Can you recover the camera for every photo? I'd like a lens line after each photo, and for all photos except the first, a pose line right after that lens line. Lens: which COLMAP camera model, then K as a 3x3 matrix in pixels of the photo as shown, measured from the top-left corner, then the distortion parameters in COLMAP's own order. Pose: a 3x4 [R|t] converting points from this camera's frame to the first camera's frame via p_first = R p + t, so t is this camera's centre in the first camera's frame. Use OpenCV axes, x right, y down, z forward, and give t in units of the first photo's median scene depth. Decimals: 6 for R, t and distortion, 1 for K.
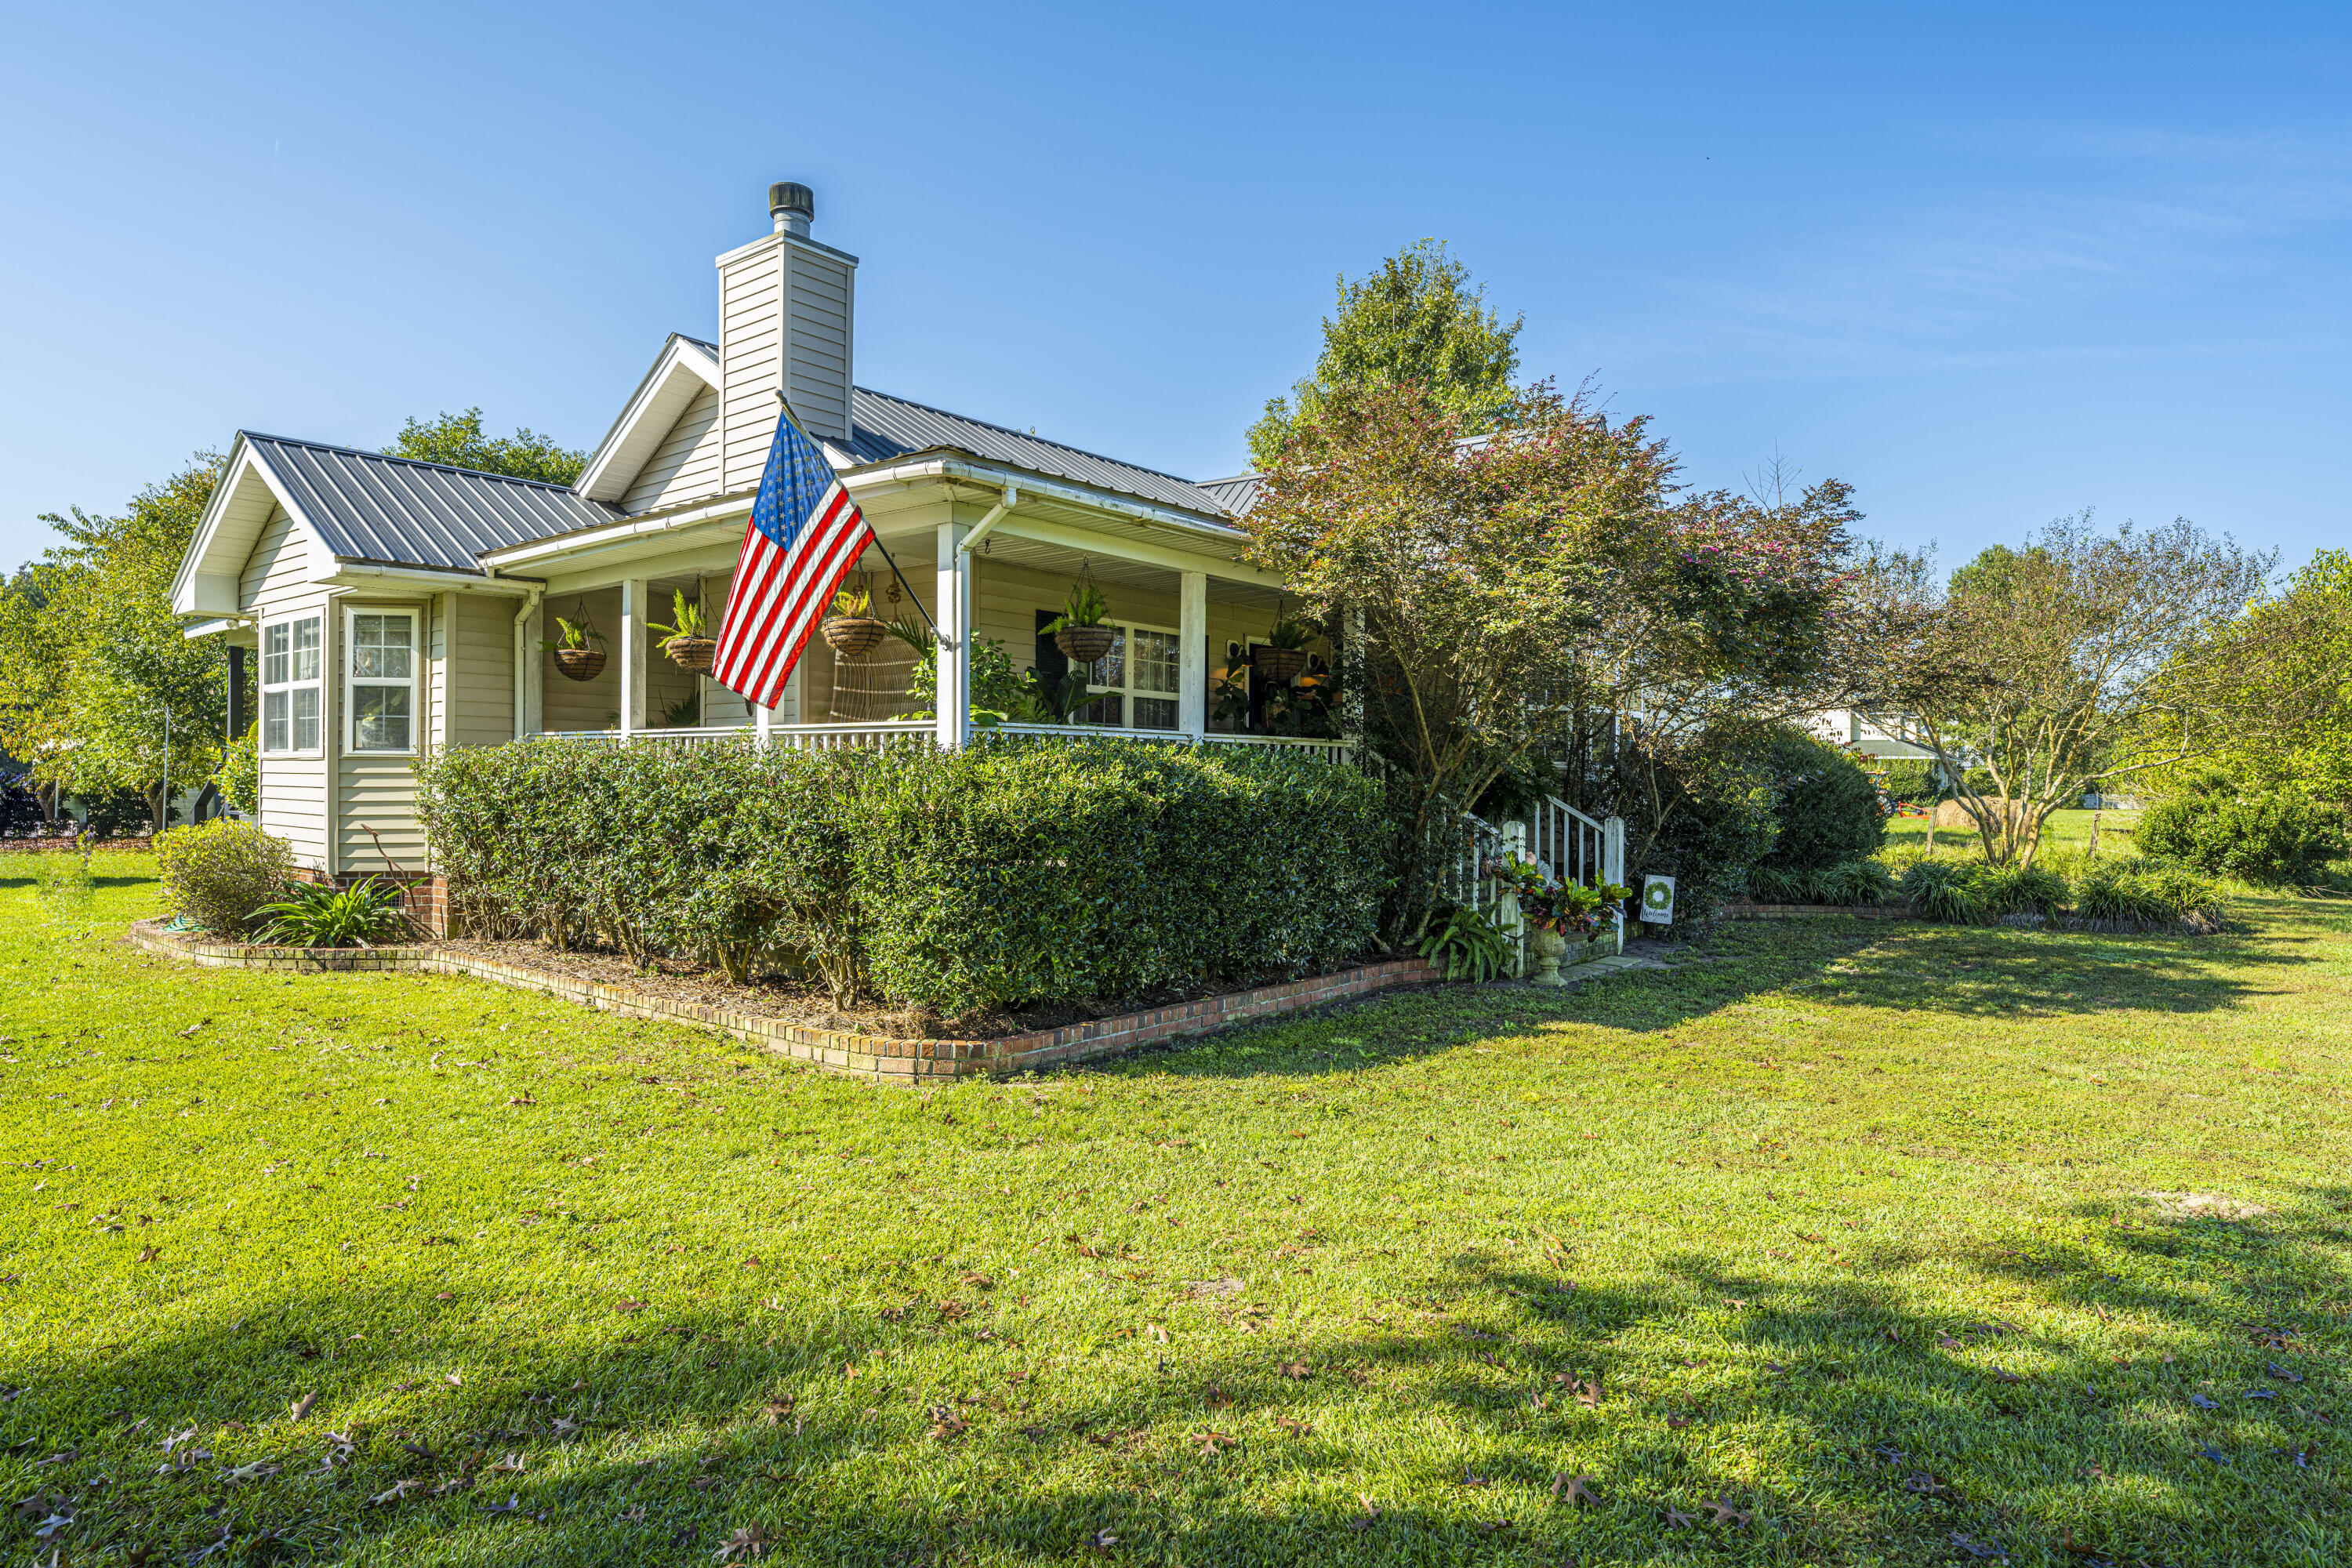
lens RADIAL K [[1361.4, 0, 1175.8], [0, 1361.4, 785.2], [0, 0, 1]] dist [0.002515, 0.000174]
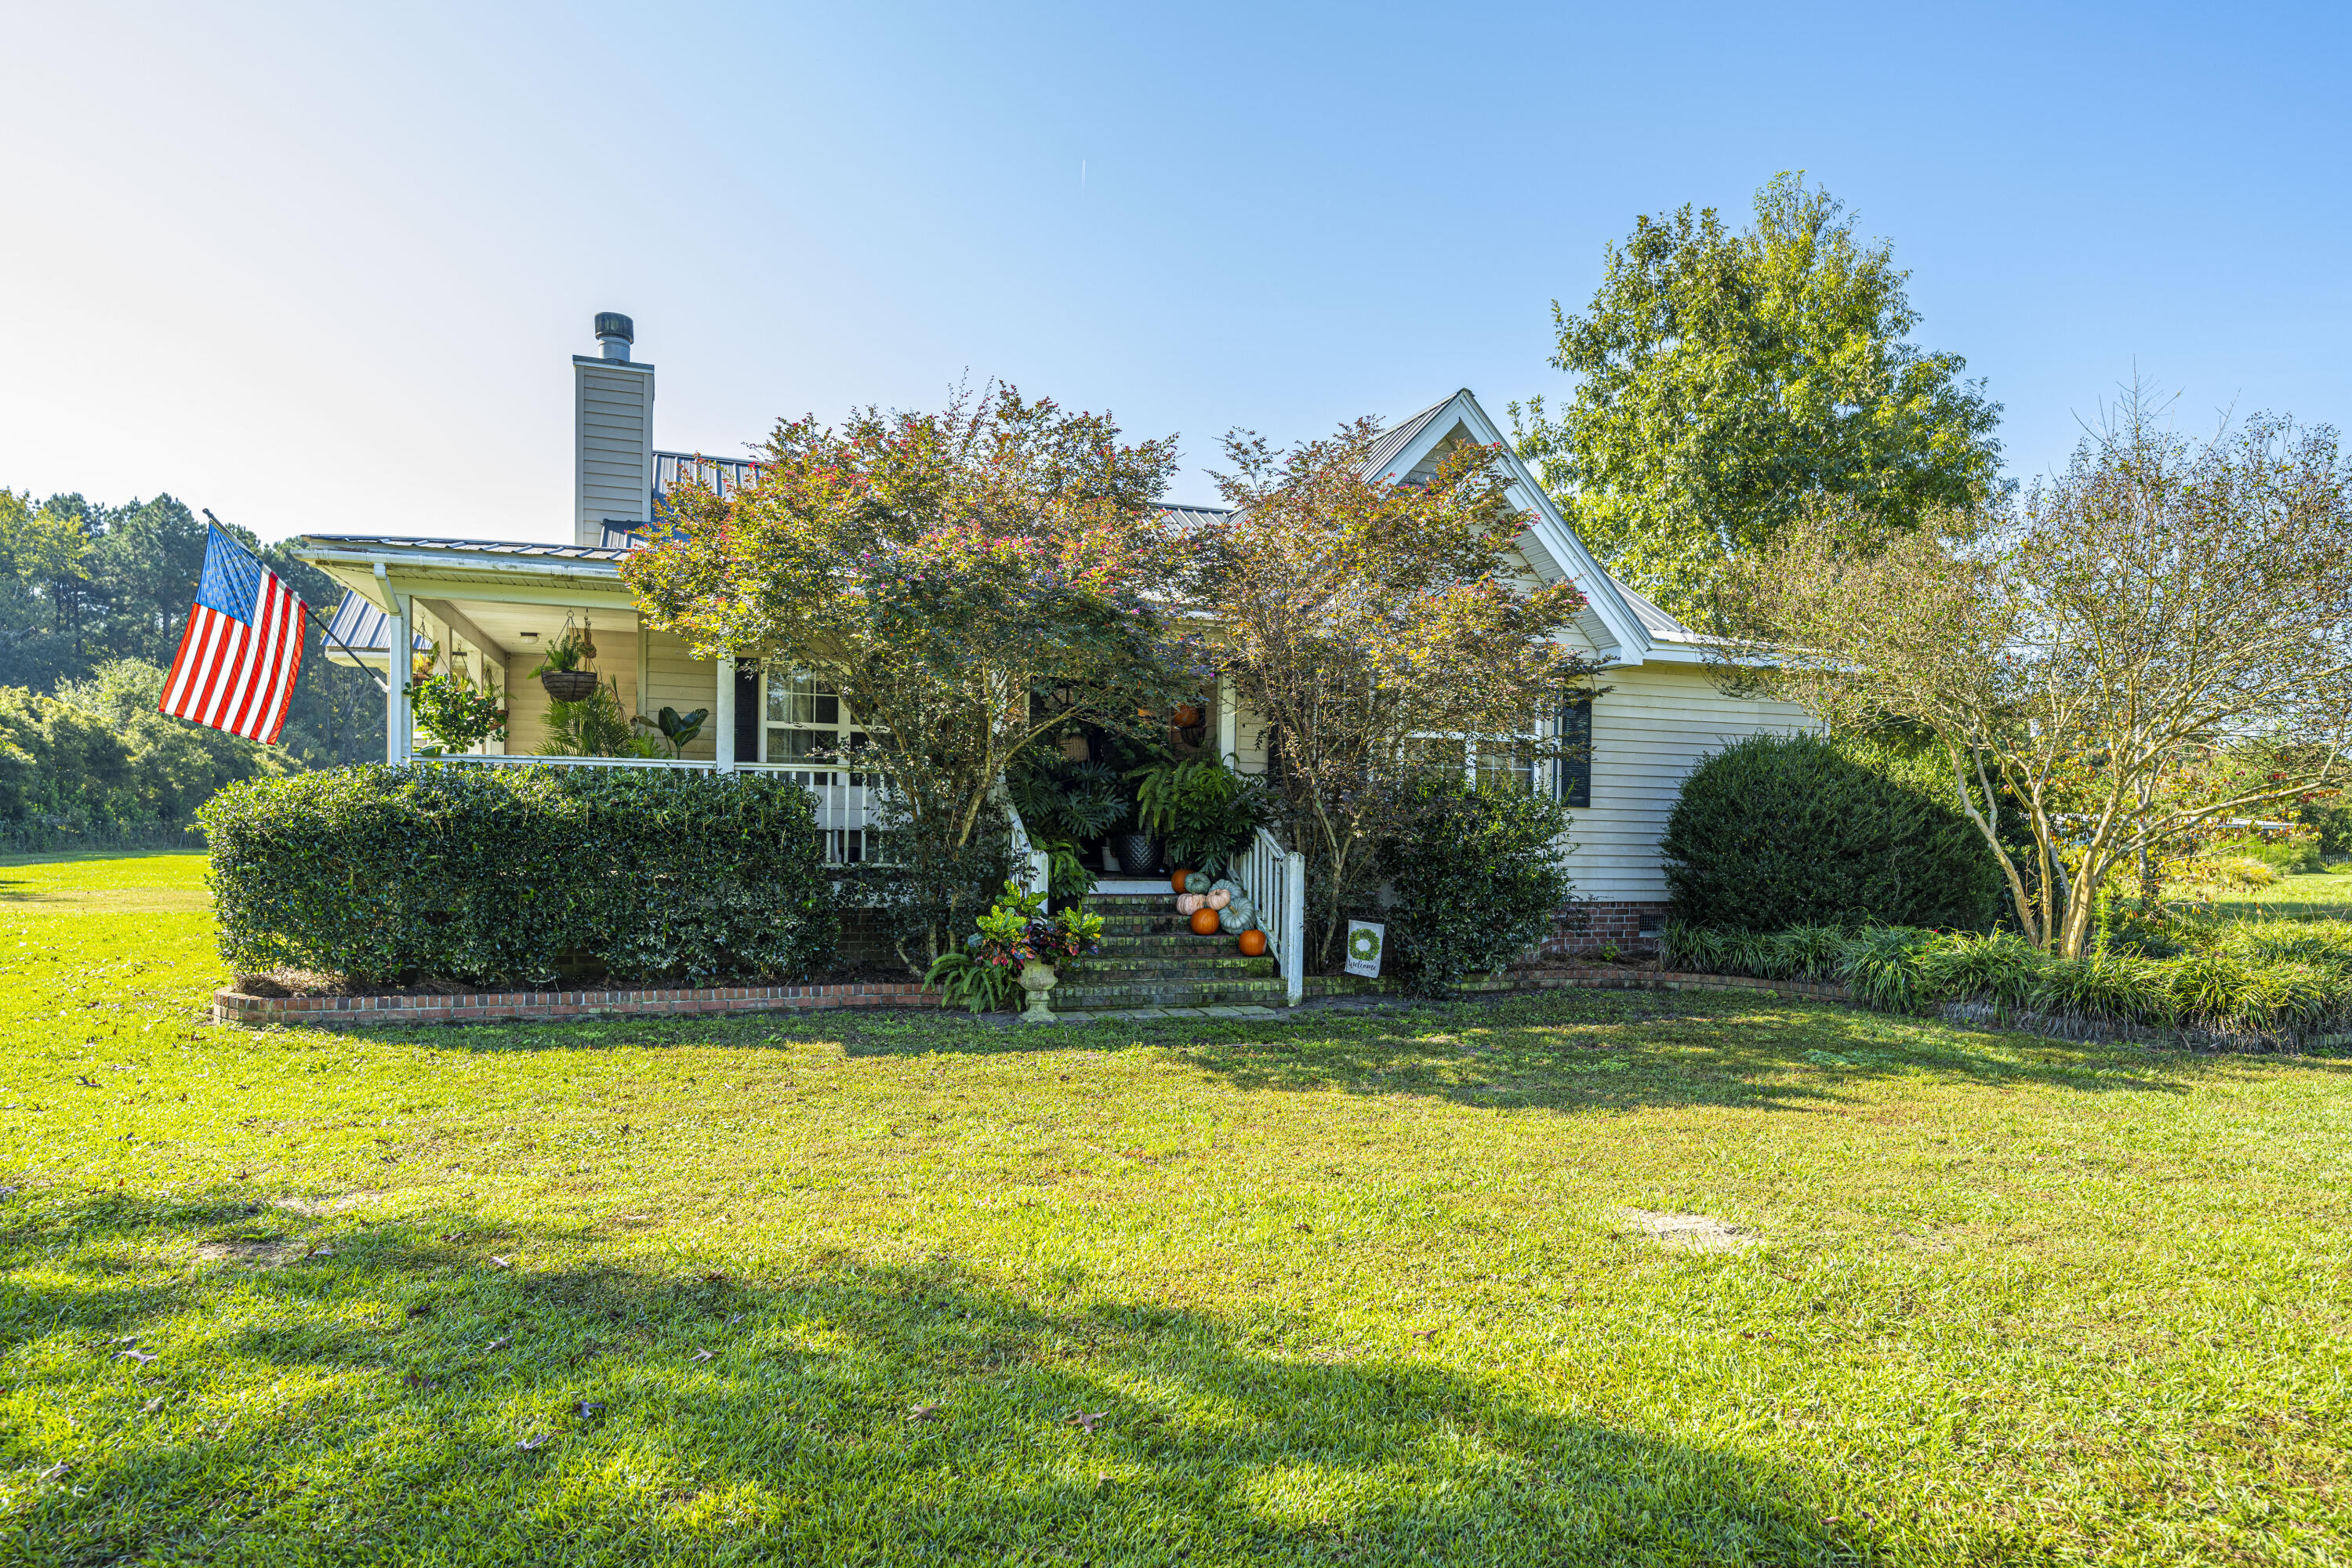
lens RADIAL K [[1361.4, 0, 1175.9], [0, 1361.4, 785.3], [0, 0, 1]] dist [0.002515, 0.000174]
pose [[0.850633, 0.007328, -0.525710, 0.705917], [-0.017230, 0.999754, -0.013945, -0.005893], [0.525478, 0.020920, 0.850550, 0.199534]]
